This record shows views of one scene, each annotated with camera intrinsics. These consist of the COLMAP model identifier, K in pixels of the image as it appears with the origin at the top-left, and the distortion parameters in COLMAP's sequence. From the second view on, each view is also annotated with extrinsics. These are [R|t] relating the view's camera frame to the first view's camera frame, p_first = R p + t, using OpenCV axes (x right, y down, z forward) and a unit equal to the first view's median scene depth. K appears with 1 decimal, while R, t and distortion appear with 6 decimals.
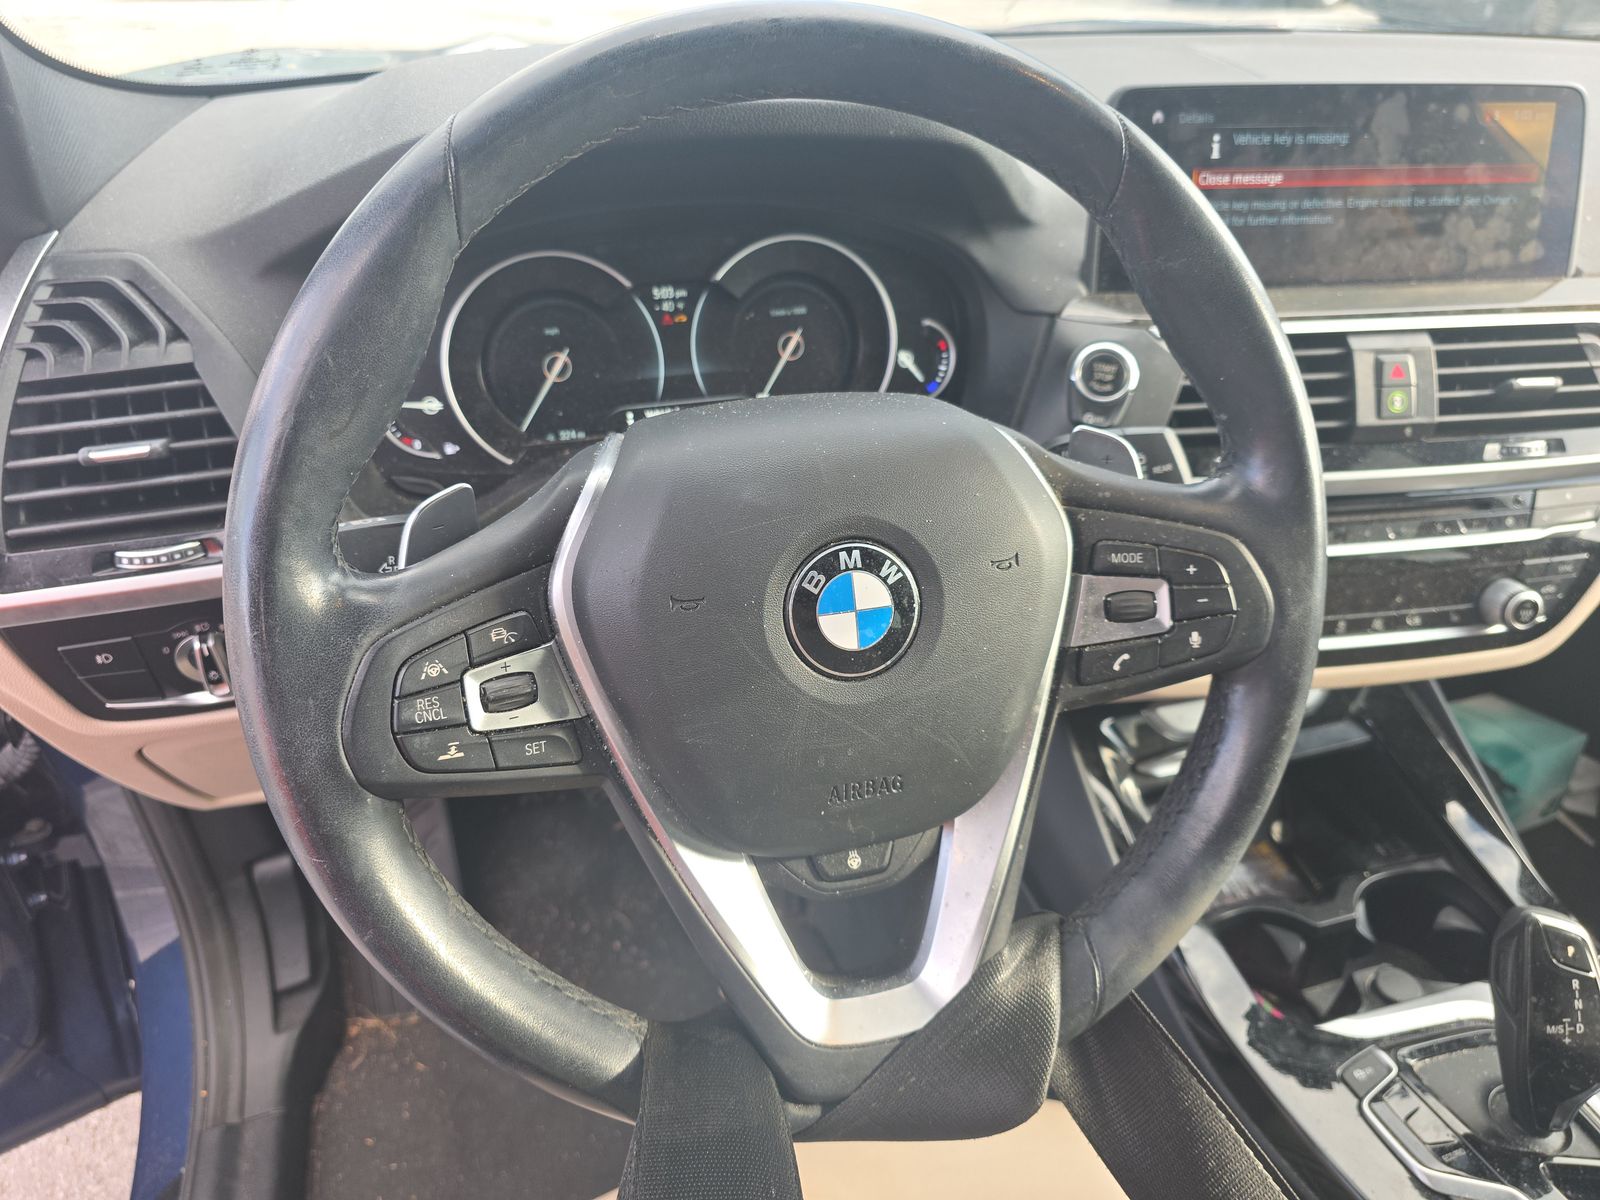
lens RADIAL K [[1100.8, 0, 805.3], [0, 1100.8, 592.3], [0, 0, 1]] dist [0.063197, -0.057016]
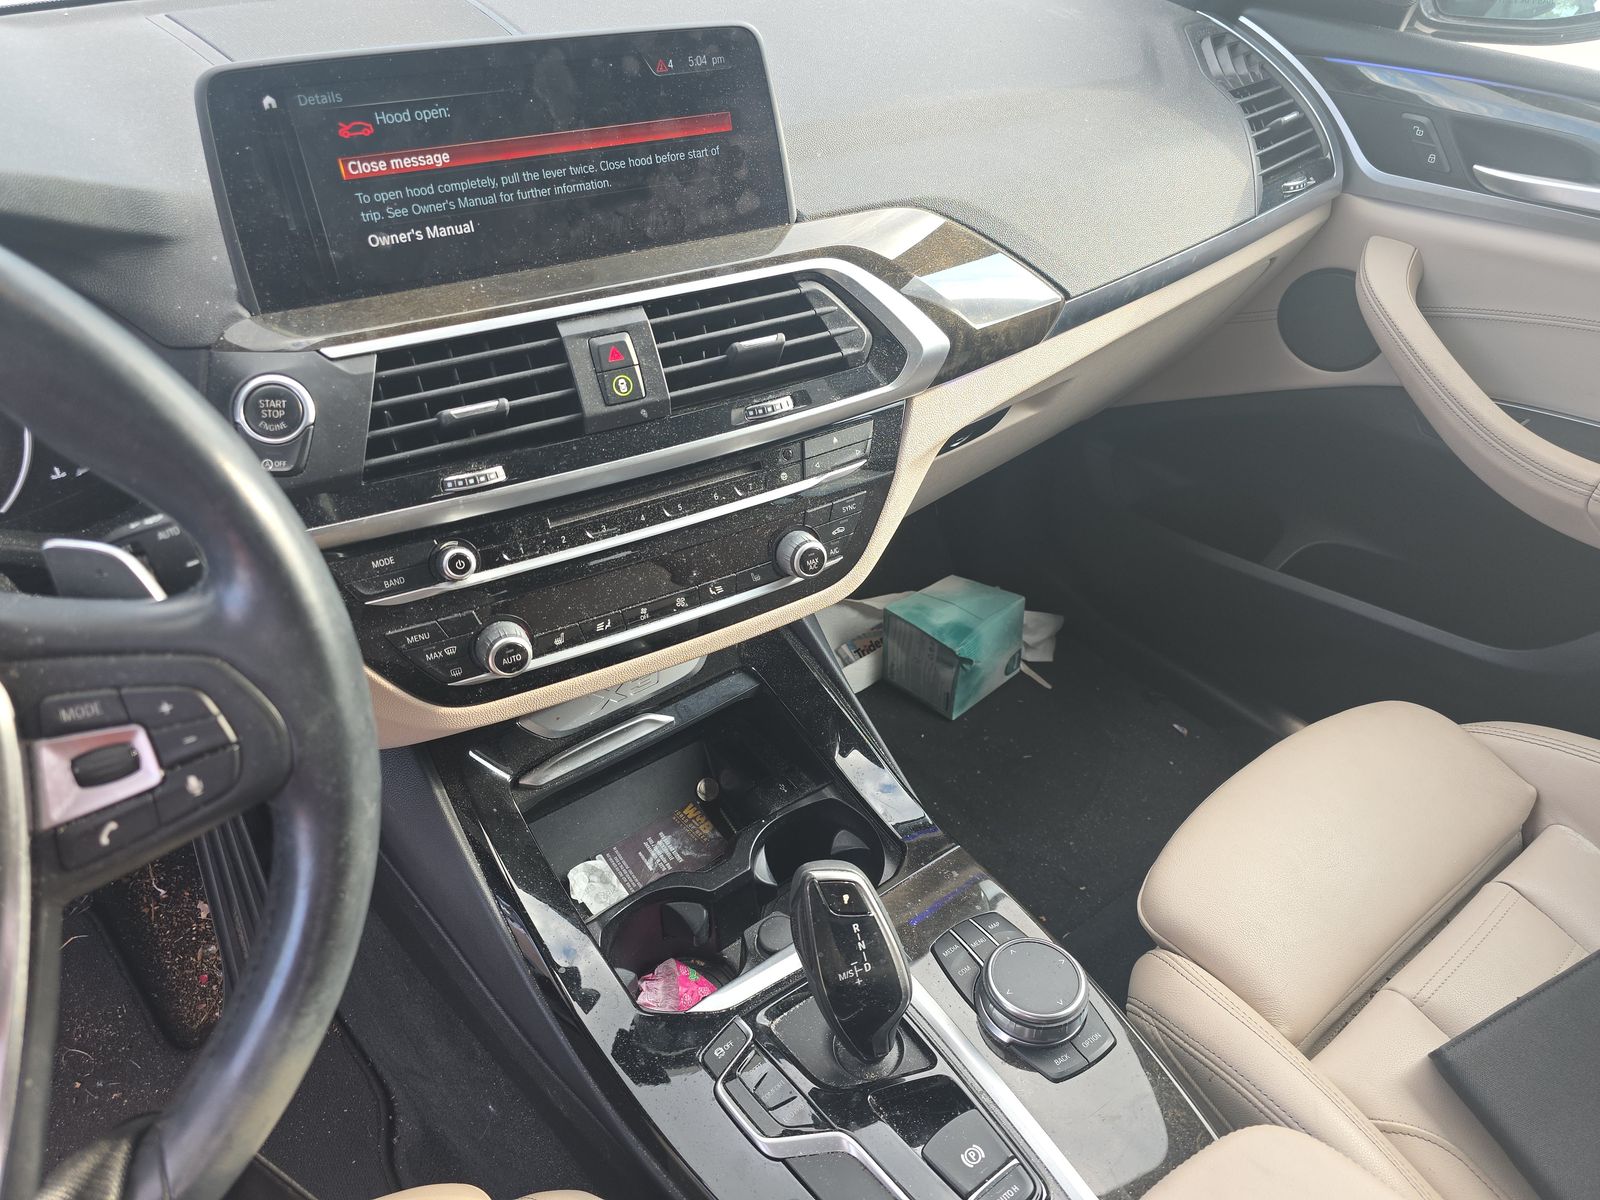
lens RADIAL K [[1100.8, 0, 805.3], [0, 1100.8, 592.3], [0, 0, 1]] dist [0.063197, -0.057016]
pose [[0.939326, -0.213709, 0.268320, 0.370382], [0.191673, 0.975705, 0.106118, -0.064331], [-0.284480, -0.048250, 0.957467, 0.032567]]
